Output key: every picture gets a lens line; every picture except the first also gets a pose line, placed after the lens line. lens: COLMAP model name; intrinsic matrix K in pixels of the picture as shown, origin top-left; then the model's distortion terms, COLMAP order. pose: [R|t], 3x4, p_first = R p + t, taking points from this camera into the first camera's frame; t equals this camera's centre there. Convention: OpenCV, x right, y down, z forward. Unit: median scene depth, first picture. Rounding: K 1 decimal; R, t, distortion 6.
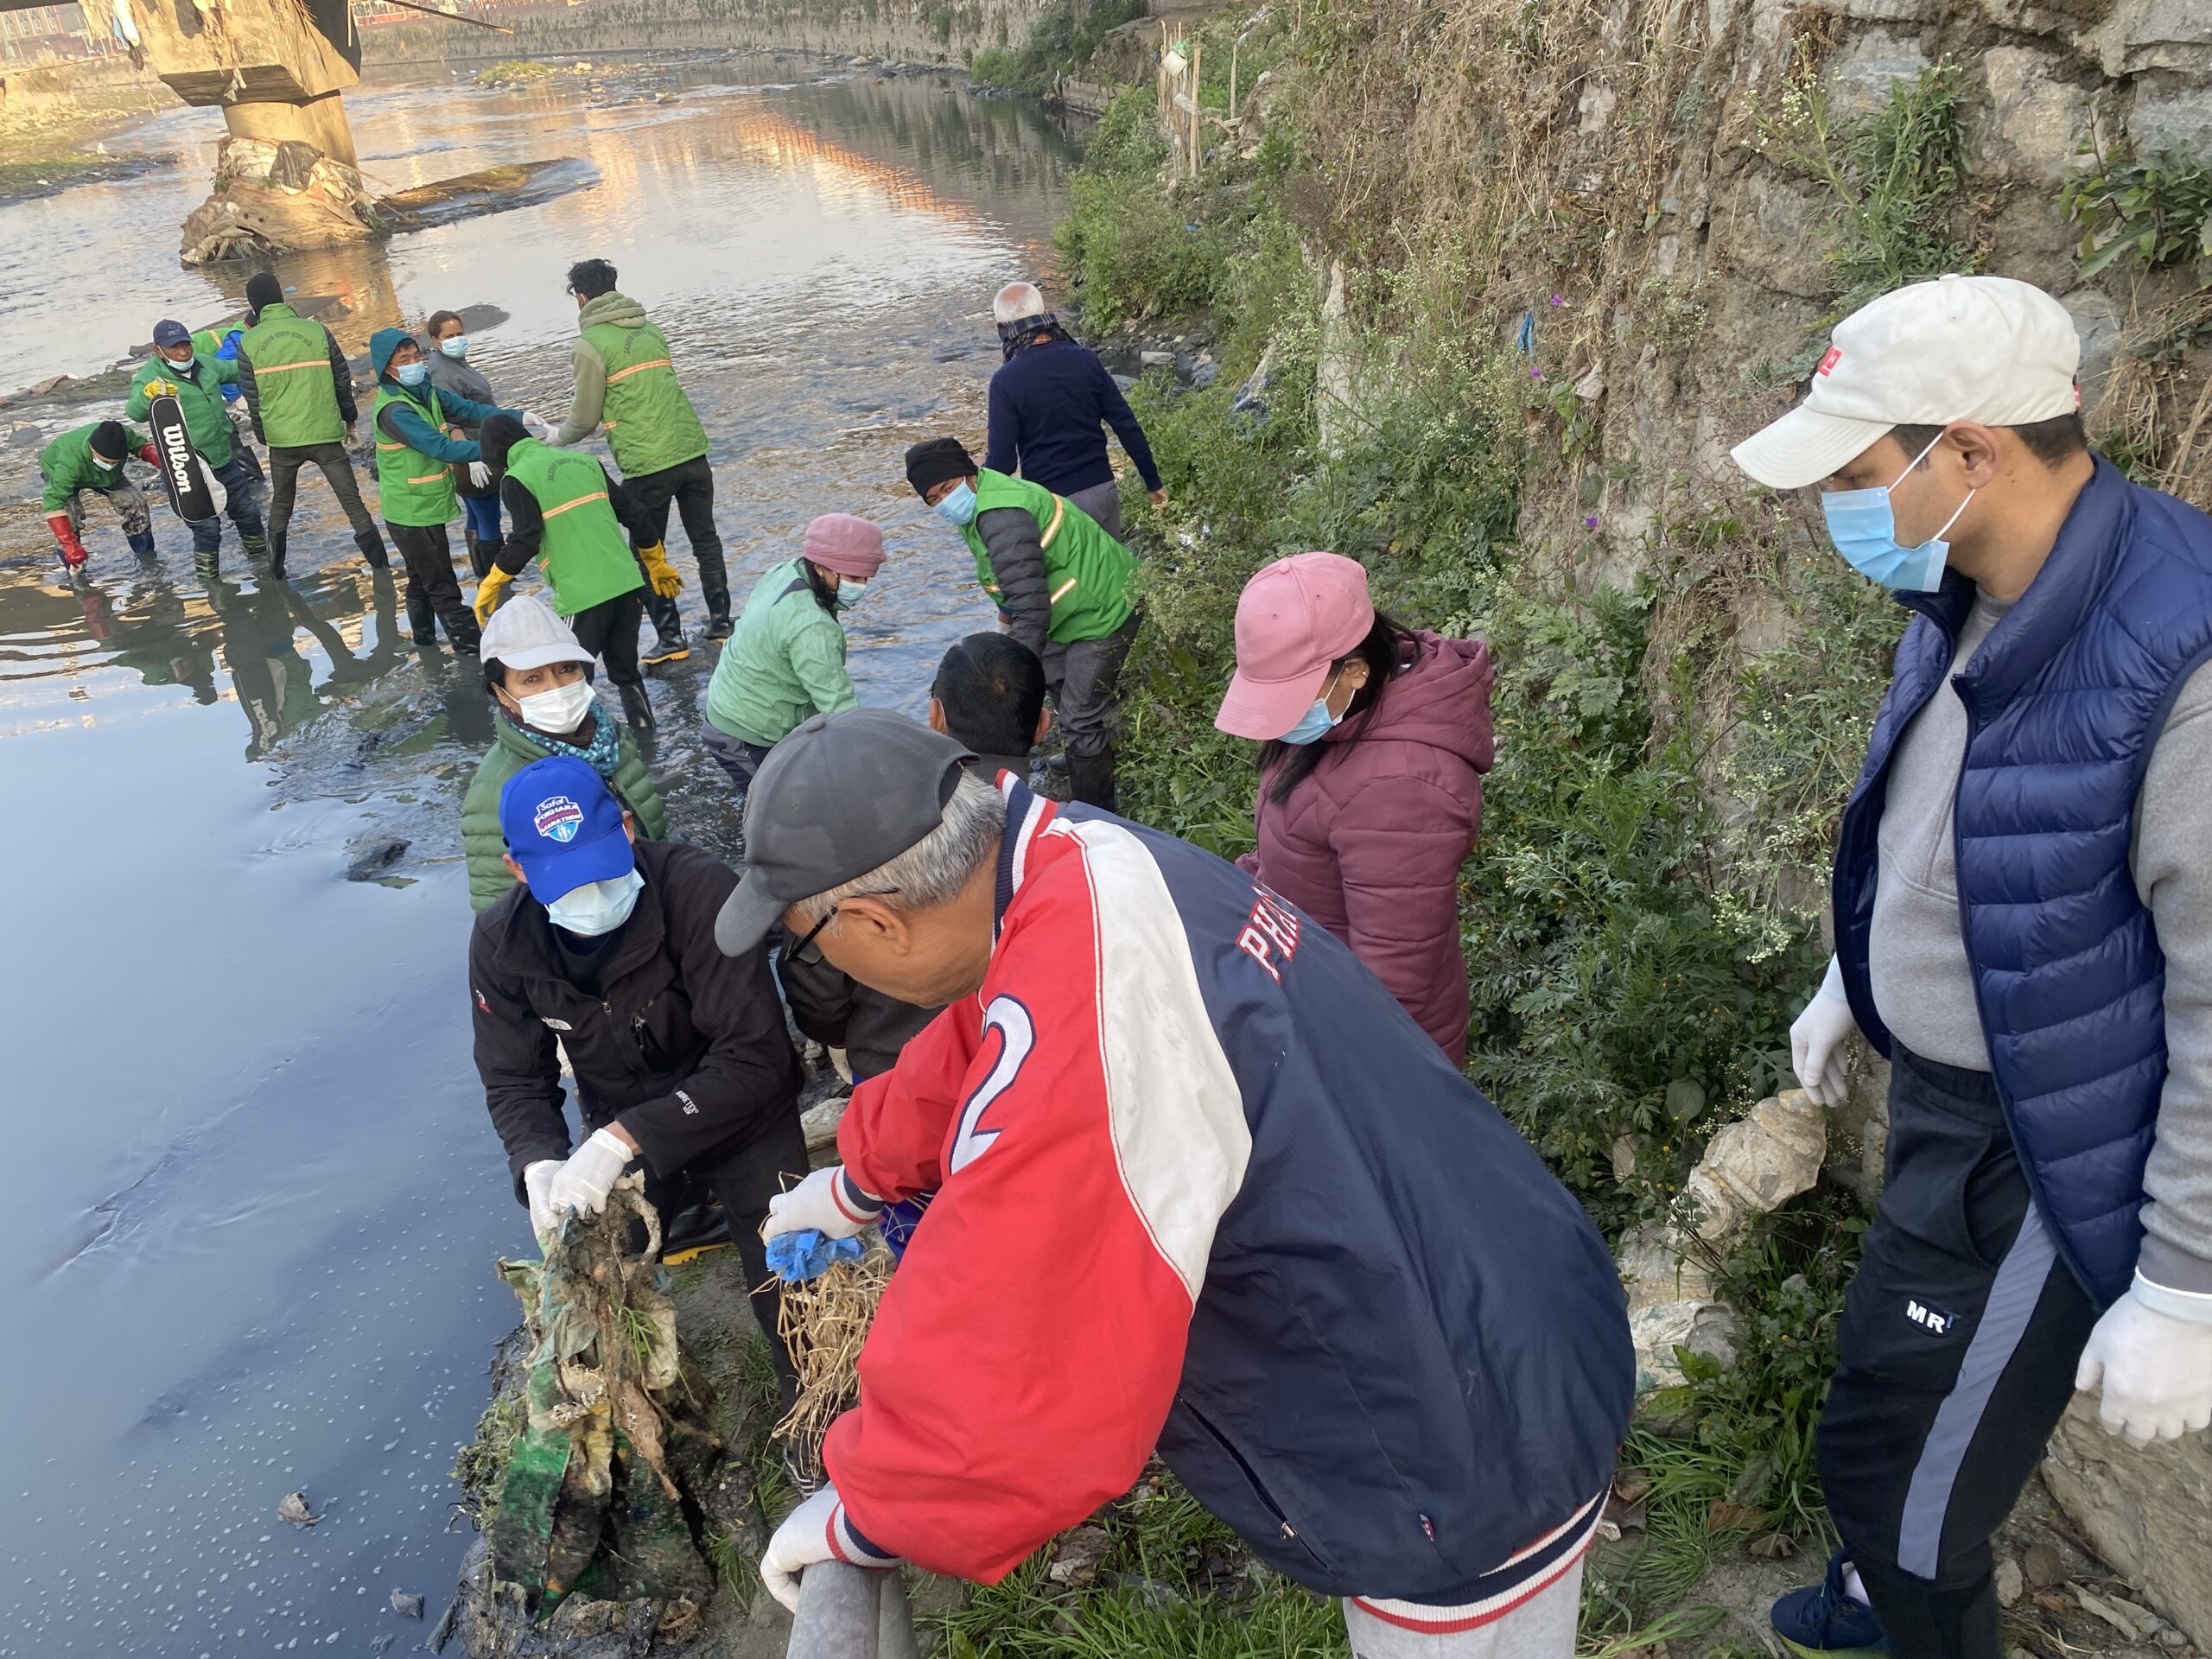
lens RADIAL K [[1670.4, 0, 1106.0], [0, 1670.4, 829.5], [0, 0, 1]] dist [0.051696, -0.088624]
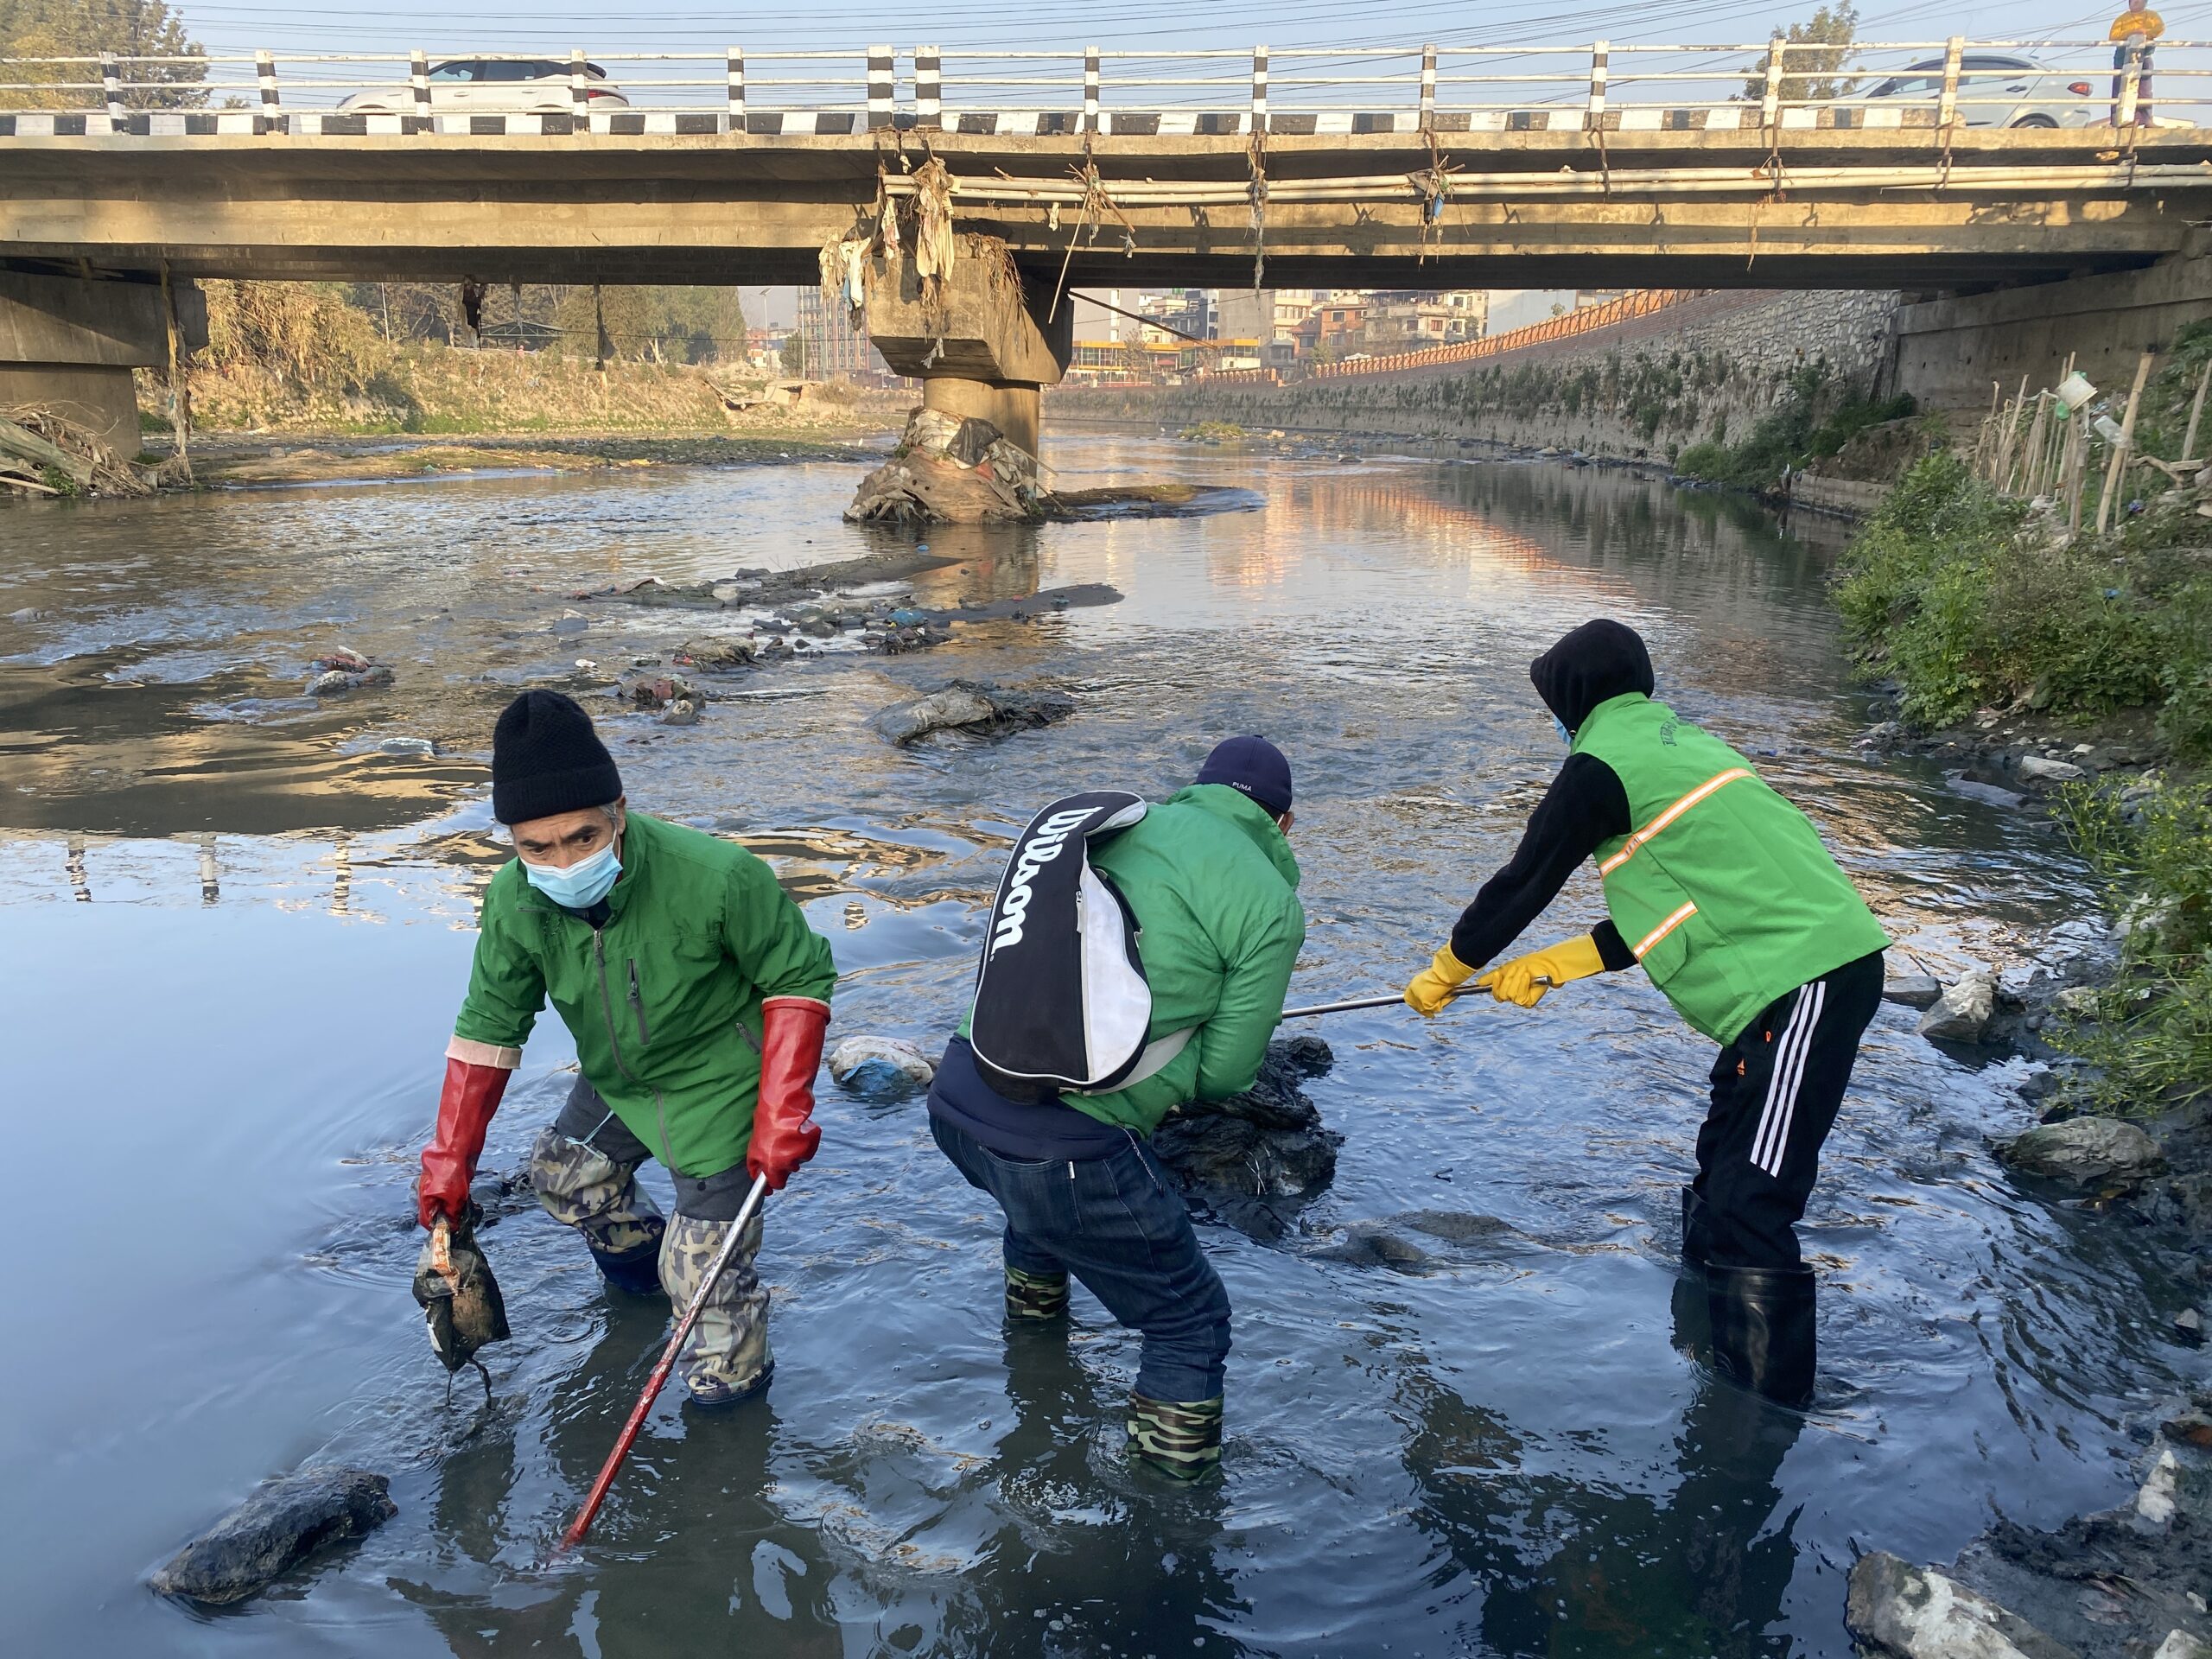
lens RADIAL K [[1670.4, 0, 1106.0], [0, 1670.4, 829.5], [0, 0, 1]] dist [0.051696, -0.088624]
pose [[0.923478, 0.193286, -0.331404, -0.035980], [-0.259942, 0.950551, -0.169949, -0.028292], [0.282168, 0.243090, 0.928056, 0.145854]]
